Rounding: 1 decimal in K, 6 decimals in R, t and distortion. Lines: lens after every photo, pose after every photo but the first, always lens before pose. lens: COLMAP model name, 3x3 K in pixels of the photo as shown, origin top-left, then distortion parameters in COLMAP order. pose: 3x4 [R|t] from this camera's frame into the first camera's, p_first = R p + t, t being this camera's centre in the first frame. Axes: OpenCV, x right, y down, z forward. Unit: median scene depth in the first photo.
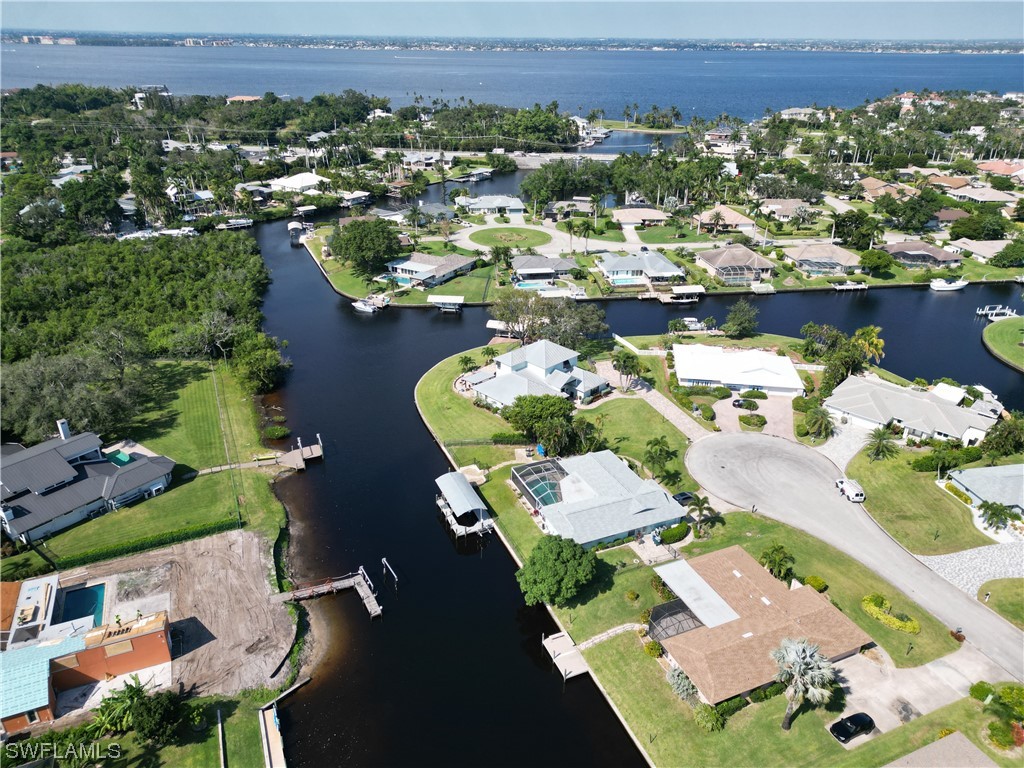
lens RADIAL K [[713.3, 0, 513.2], [0, 713.3, 385.8], [0, 0, 1]] dist [0.079949, -0.077415]
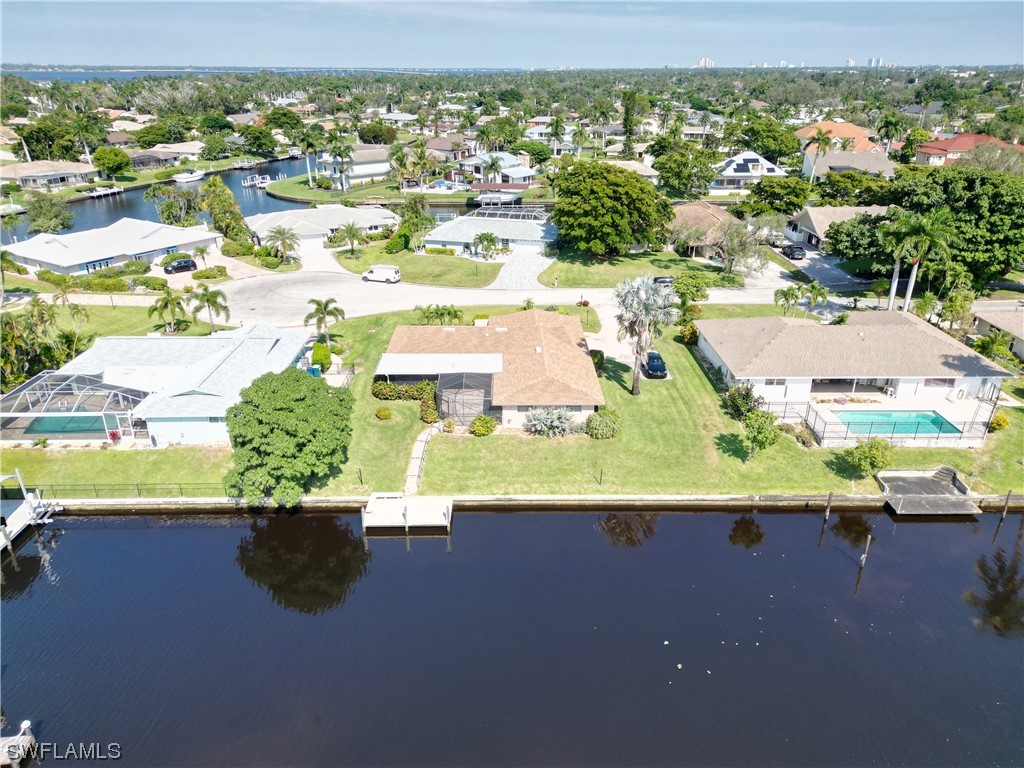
lens RADIAL K [[713.3, 0, 513.2], [0, 713.3, 385.8], [0, 0, 1]] dist [0.079949, -0.077415]
pose [[0.390320, -0.381071, 0.838114, -0.160016], [0.407218, 0.887892, 0.214058, 0.084118], [-0.825726, 0.257744, 0.501741, 0.268668]]
